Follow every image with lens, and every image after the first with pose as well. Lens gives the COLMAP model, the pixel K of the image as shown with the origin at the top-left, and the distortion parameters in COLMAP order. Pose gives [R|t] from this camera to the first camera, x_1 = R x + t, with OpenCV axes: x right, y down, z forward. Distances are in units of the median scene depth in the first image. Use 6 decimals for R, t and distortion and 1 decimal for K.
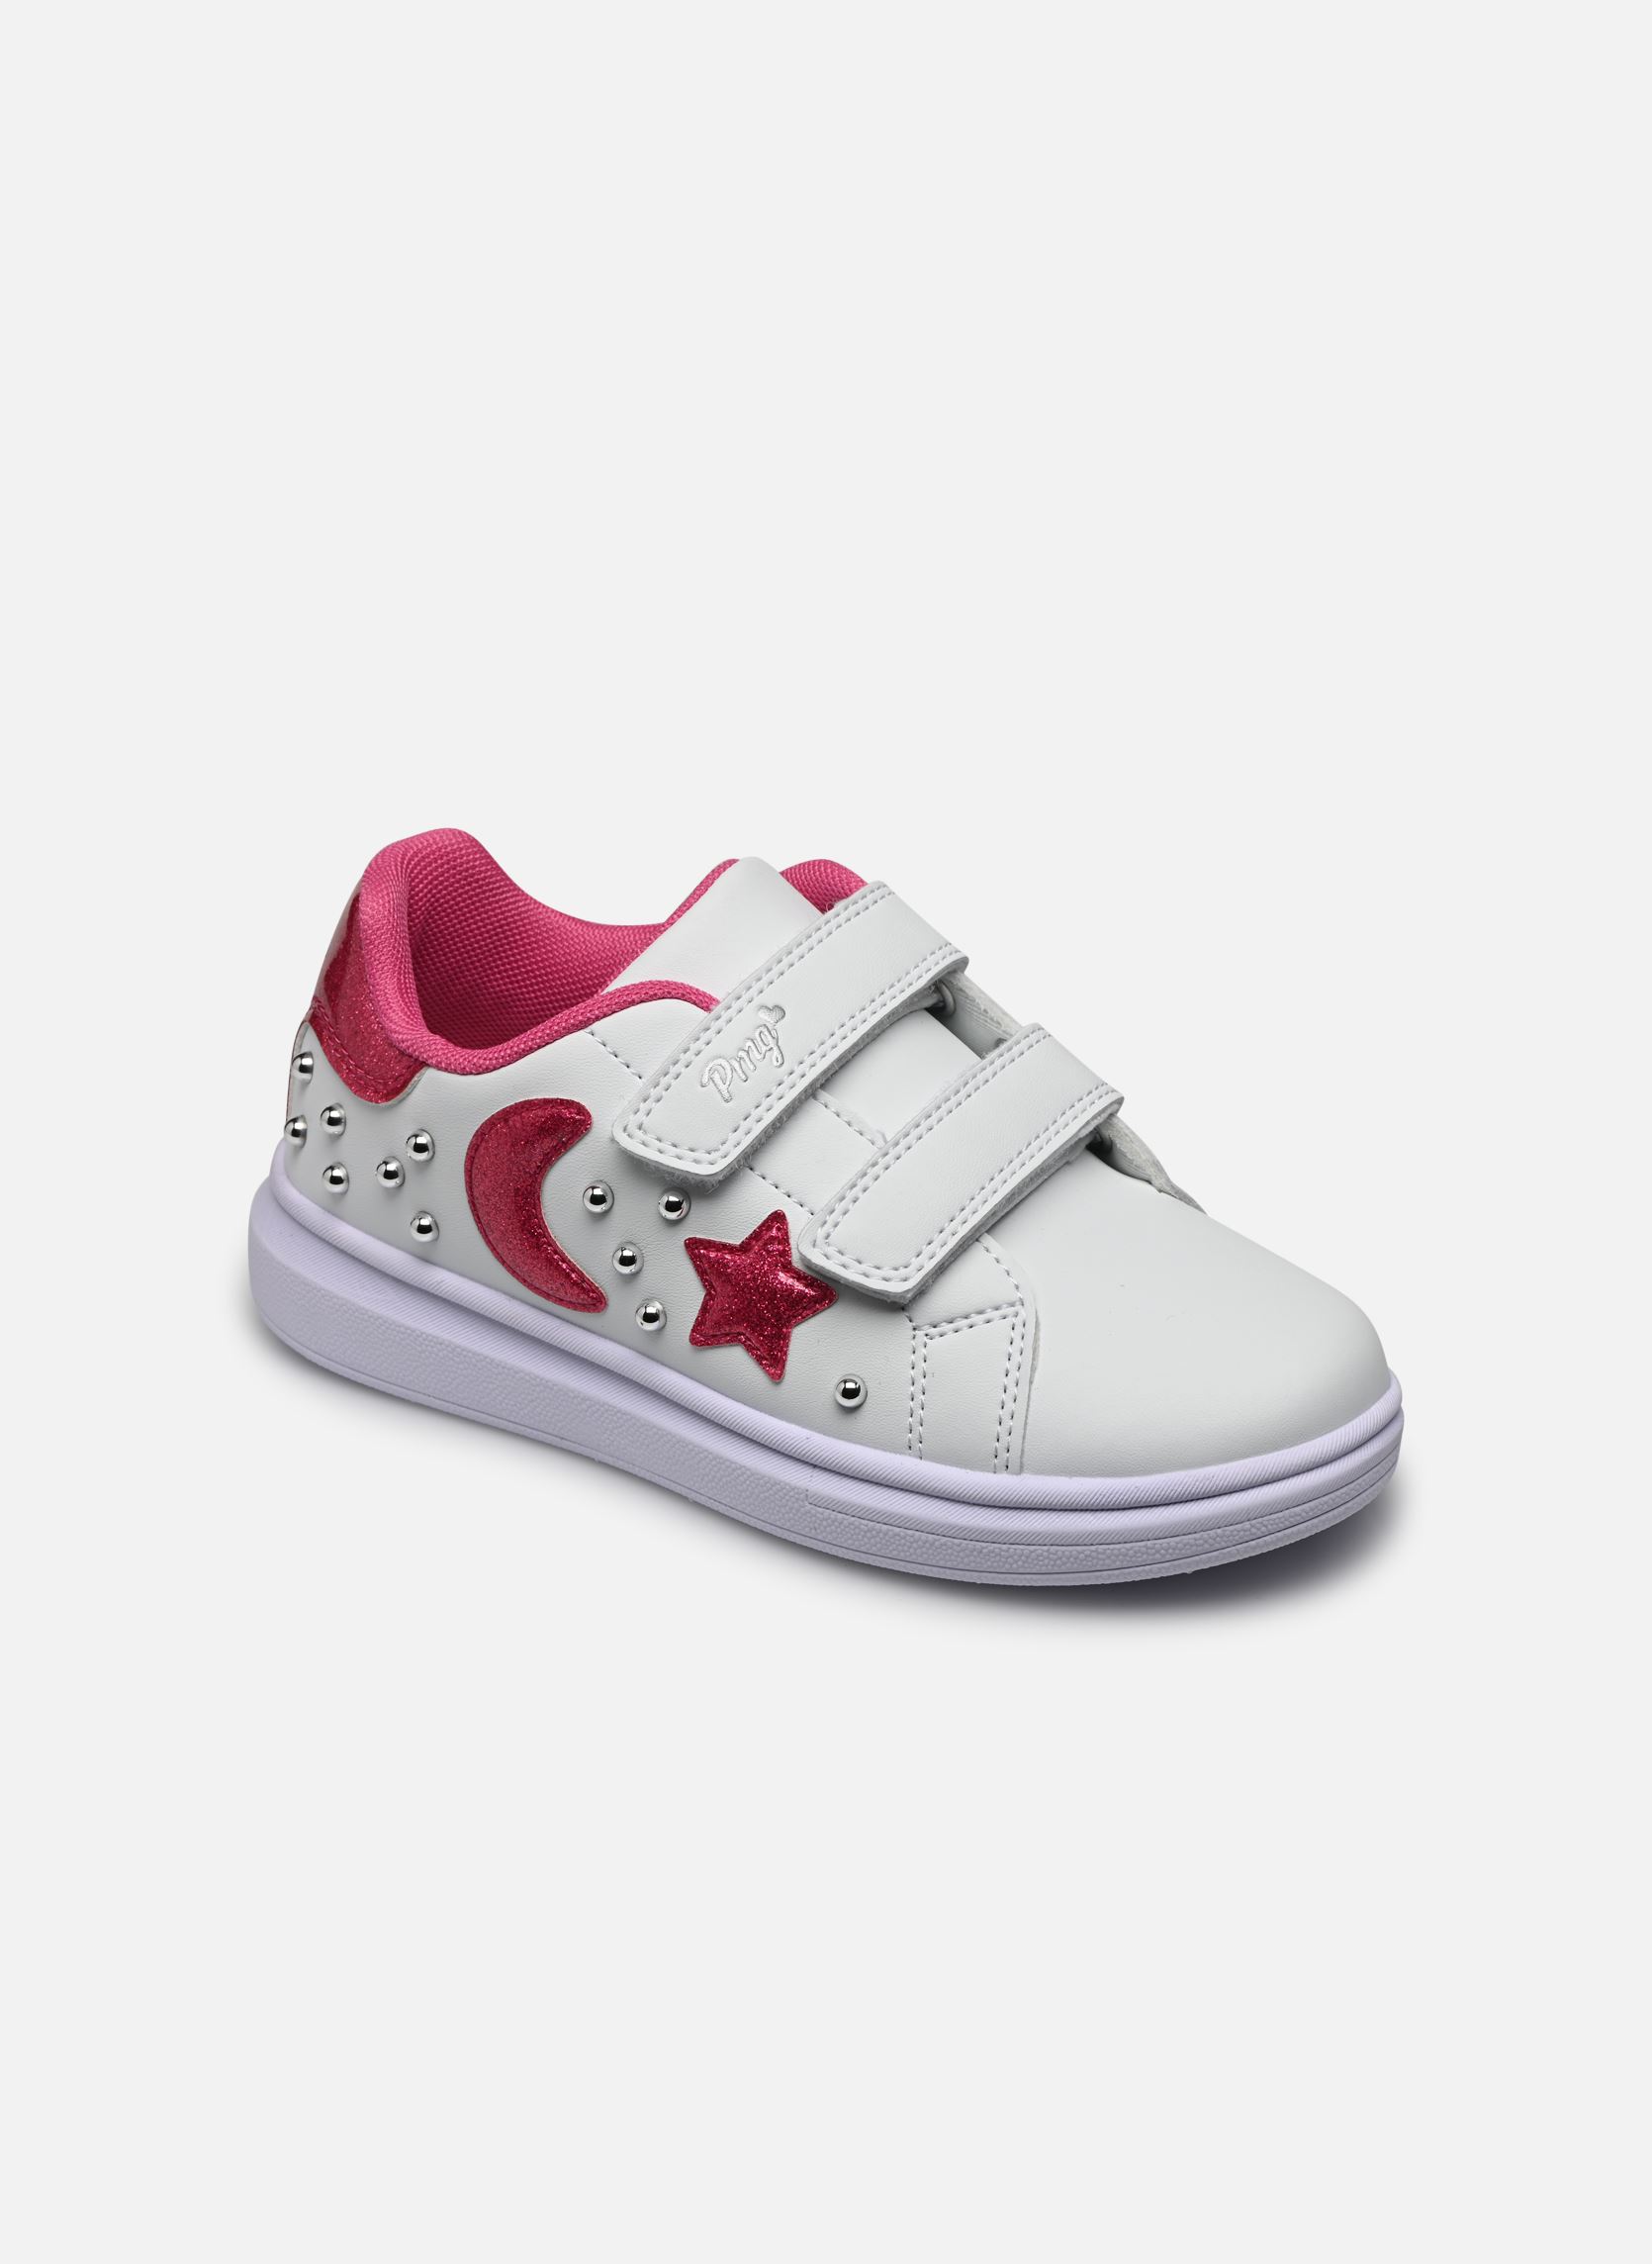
lens RADIAL K [[7195.5, 0, 825.2], [0, 7195.5, 1132.7], [0, 0, 1]] dist [1.320754, 0.000000]
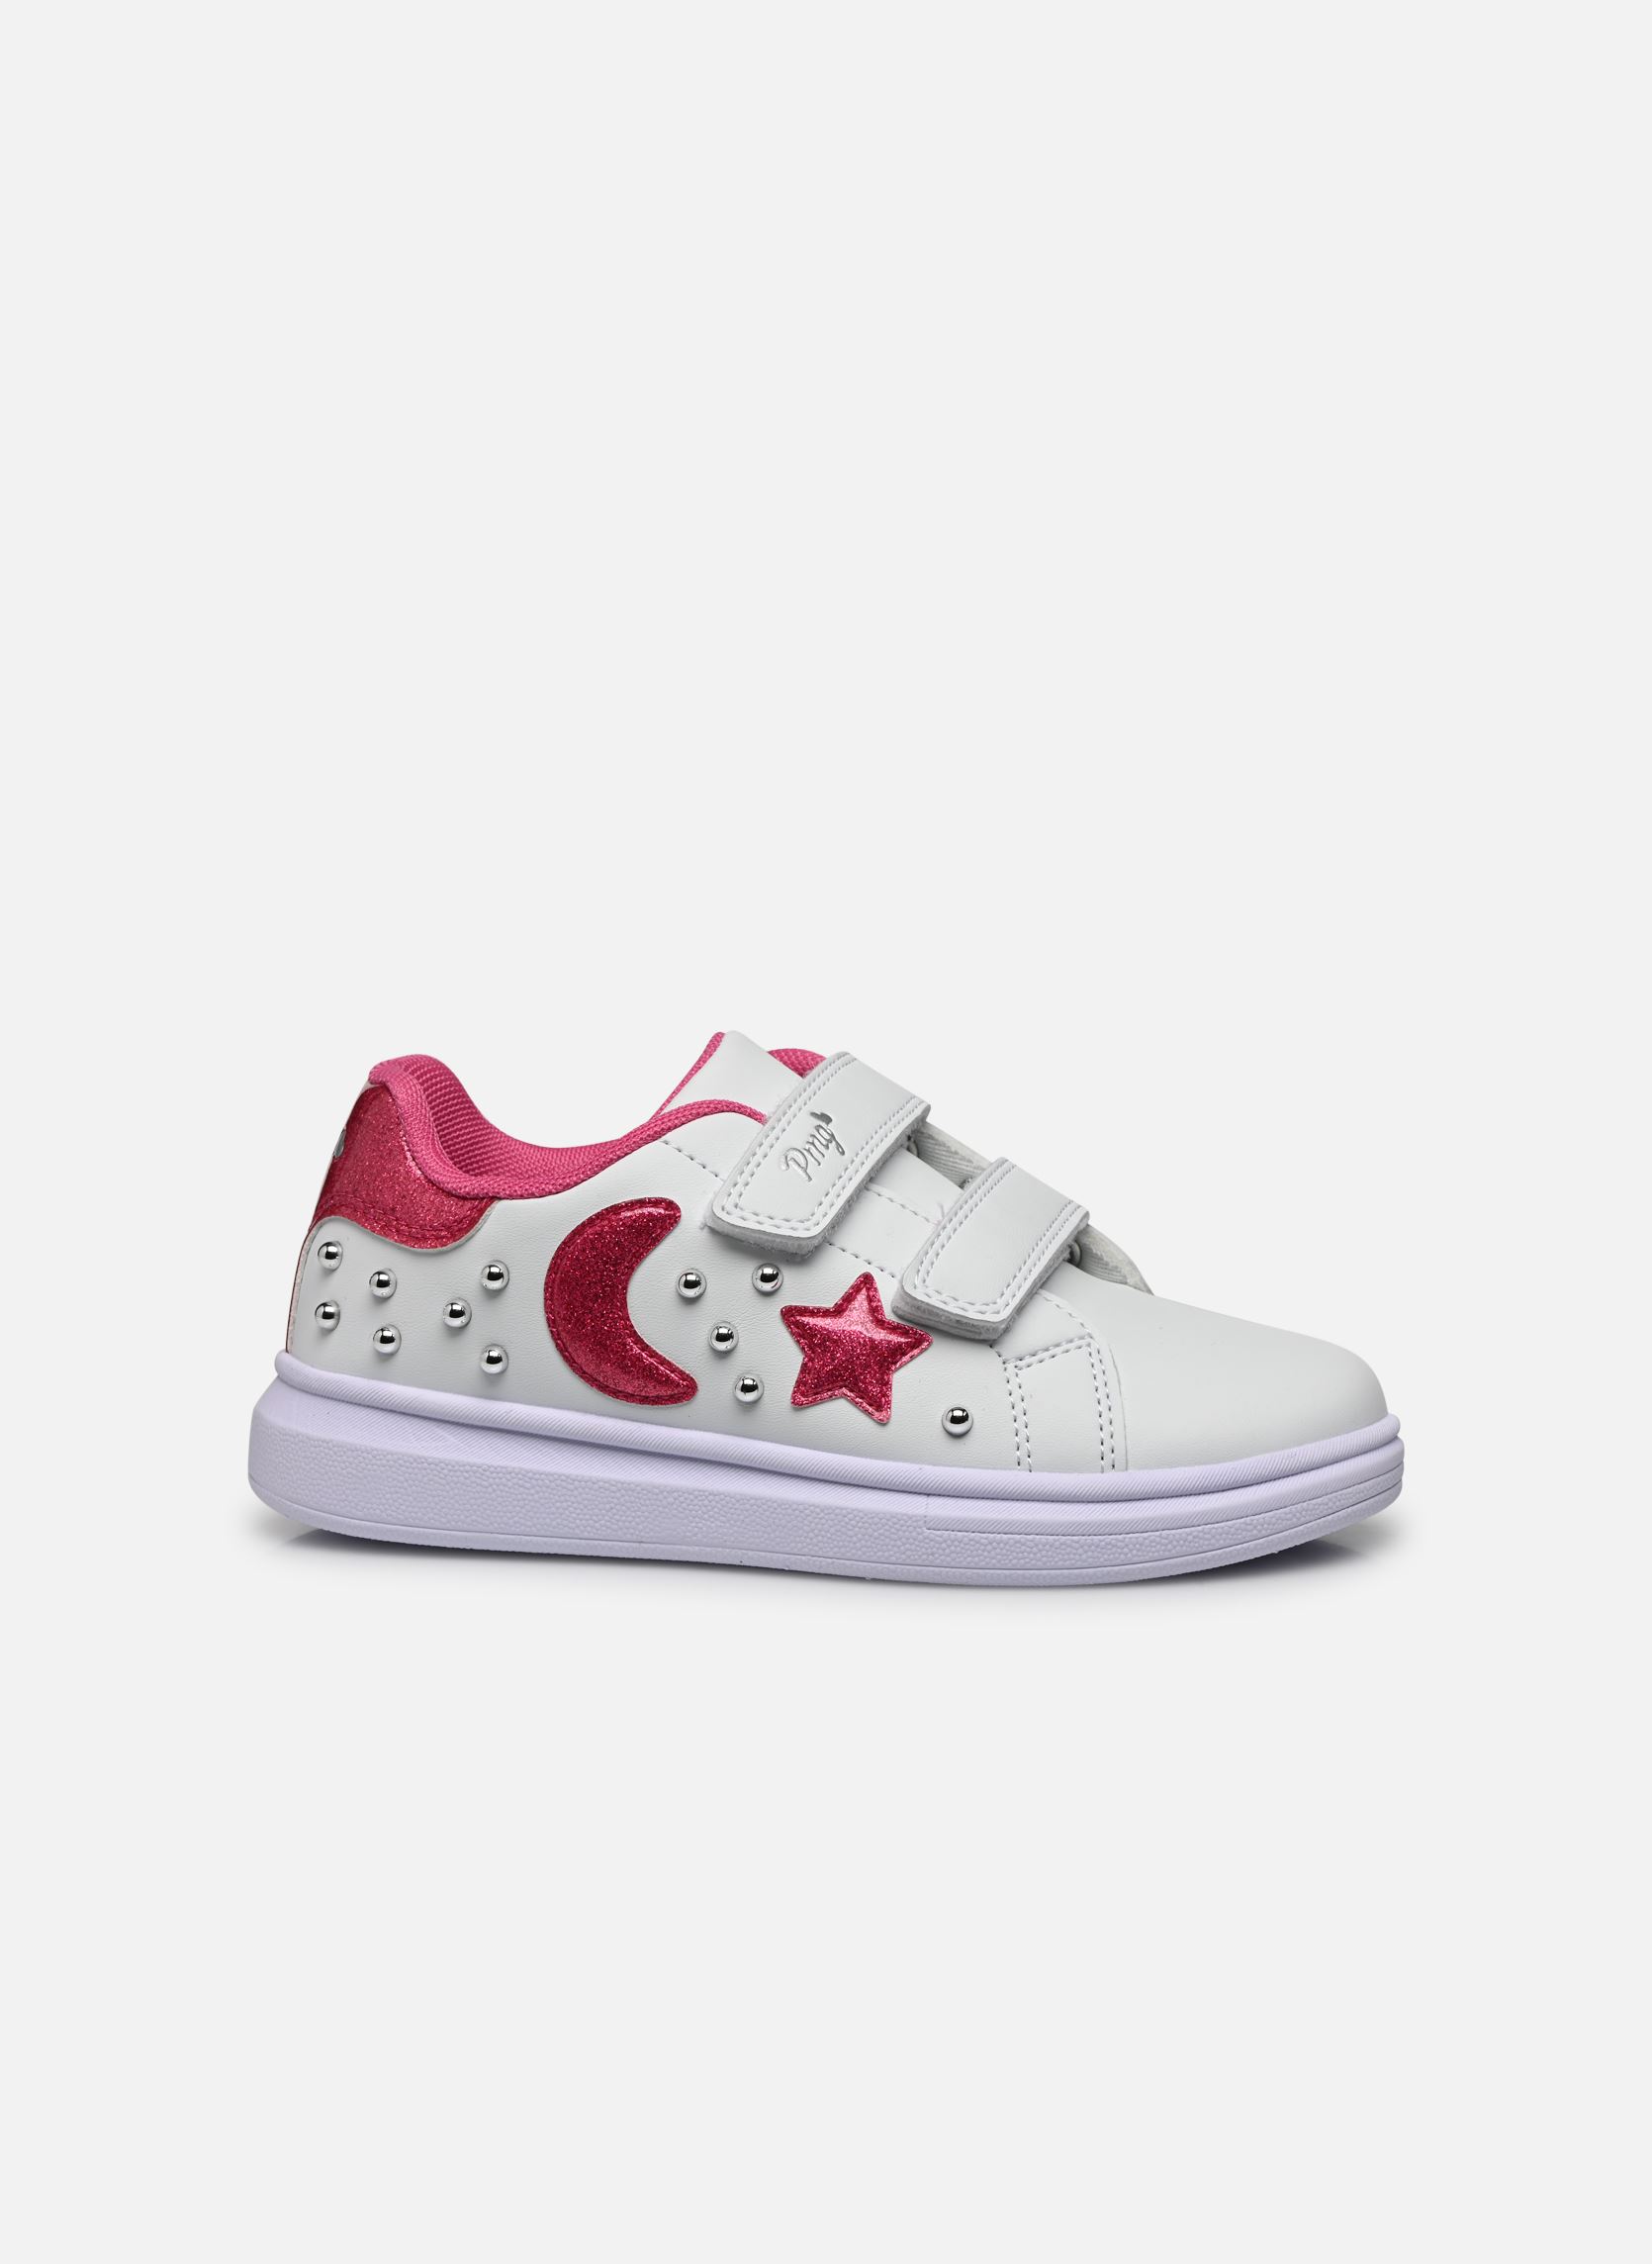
lens RADIAL K [[7195.5, 0, 827.7], [0, 7195.5, 1129.5], [0, 0, 1]] dist [1.320754, 0.000000]
pose [[0.895205, 0.017221, 0.445323, -0.501796], [0.162781, 0.917574, -0.362713, 0.388663], [-0.414863, 0.397192, 0.818613, 0.089587]]
